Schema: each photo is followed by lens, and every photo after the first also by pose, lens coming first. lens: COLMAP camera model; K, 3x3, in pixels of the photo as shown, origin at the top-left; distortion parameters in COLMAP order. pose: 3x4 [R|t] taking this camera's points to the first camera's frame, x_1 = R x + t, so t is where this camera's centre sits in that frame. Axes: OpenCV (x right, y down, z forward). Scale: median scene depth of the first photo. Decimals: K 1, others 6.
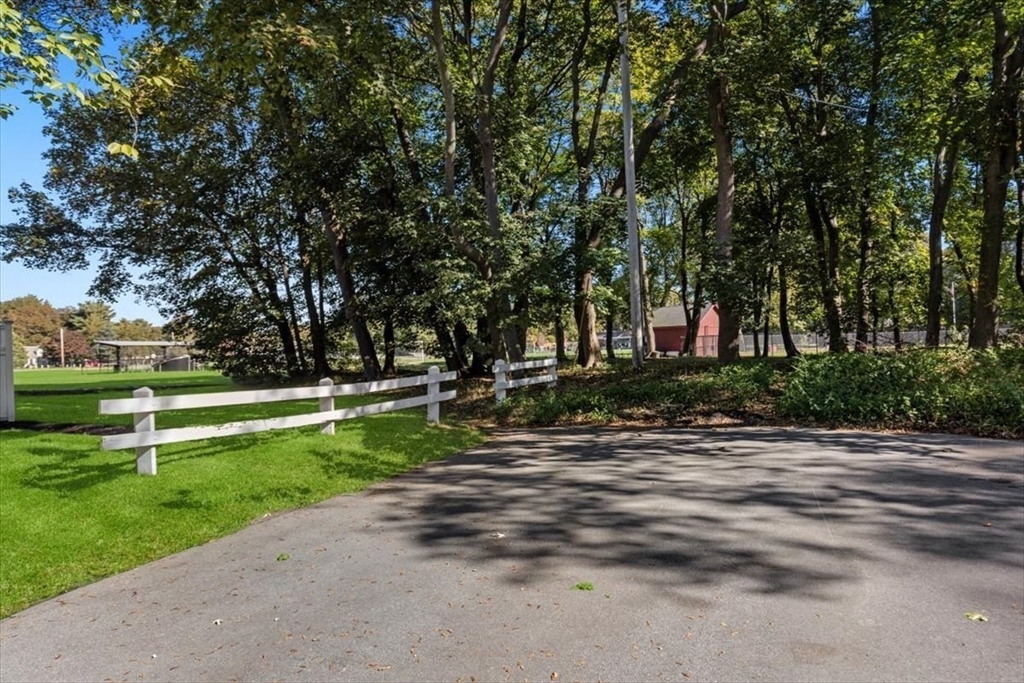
lens RADIAL K [[824.5, 0, 512.0], [0, 824.5, 341.5], [0, 0, 1]] dist [0.003701, 0.002990]
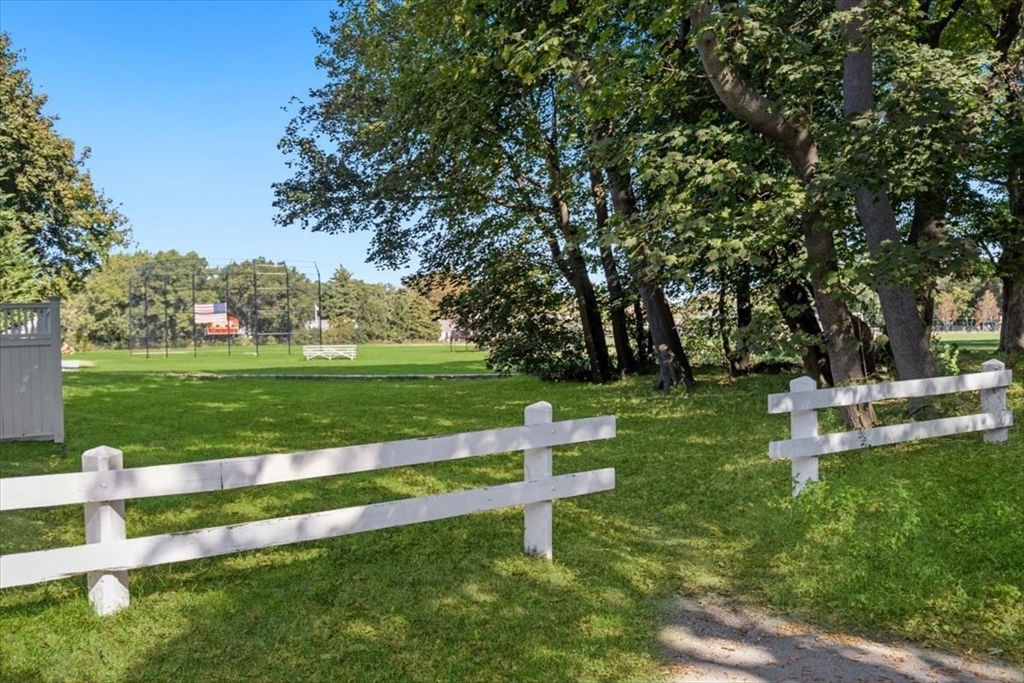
lens RADIAL K [[824.5, 0, 512.0], [0, 824.5, 341.5], [0, 0, 1]] dist [0.003701, 0.002990]
pose [[0.816057, 0.013838, -0.577805, 0.093231], [0.009361, 0.999266, 0.037152, -0.009463], [0.577895, -0.035727, 0.815329, 0.603972]]
